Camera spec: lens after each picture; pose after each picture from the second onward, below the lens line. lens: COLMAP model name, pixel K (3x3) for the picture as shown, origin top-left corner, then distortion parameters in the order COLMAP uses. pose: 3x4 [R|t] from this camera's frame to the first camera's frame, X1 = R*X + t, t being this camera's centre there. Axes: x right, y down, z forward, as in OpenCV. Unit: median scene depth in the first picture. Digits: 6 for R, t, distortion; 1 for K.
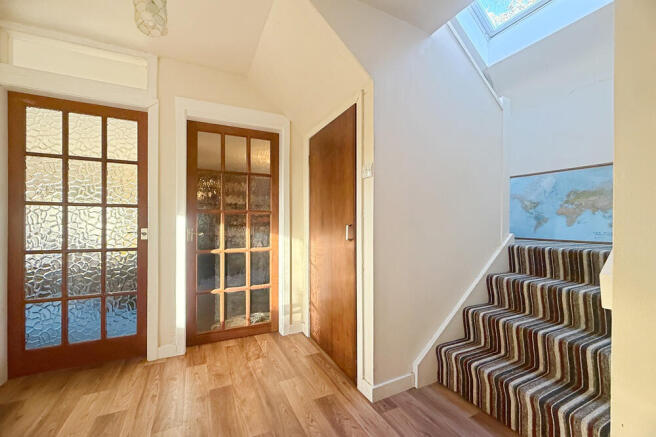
lens RADIAL K [[274.5, 0, 333.7], [0, 274.5, 223.0], [0, 0, 1]] dist [0.000408, 0.000698]
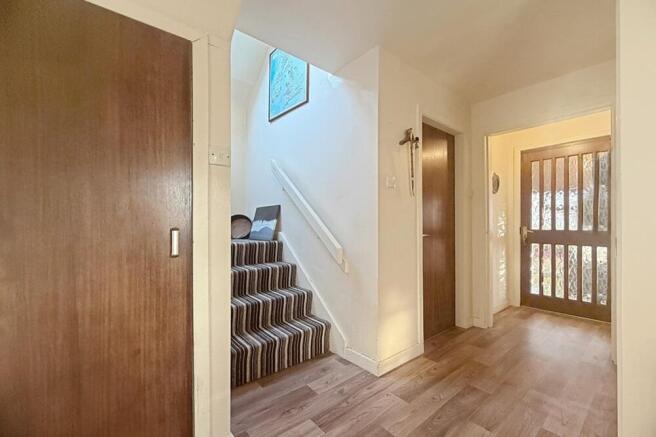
lens RADIAL K [[274.5, 0, 318.2], [0, 274.5, 223.3], [0, 0, 1]] dist [0.000408, 0.000698]
pose [[-0.190262, 0.000907, 0.981733, -0.532810], [0.000154, 1.000000, -0.000894, -0.007232], [-0.981733, -0.000018, -0.190262, 0.724870]]
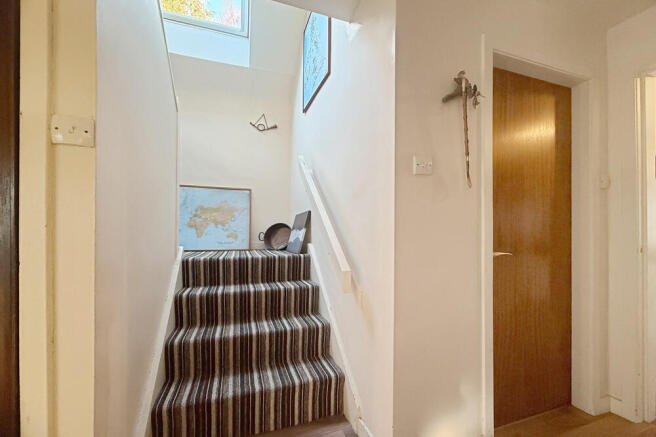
lens RADIAL K [[274.5, 0, 330.0], [0, 274.5, 233.1], [0, 0, 1]] dist [0.000408, 0.000698]
pose [[0.139087, -0.001398, 0.990279, -0.235564], [-0.001471, 0.999998, 0.001618, -0.010556], [-0.990279, -0.001682, 0.139084, 0.397102]]
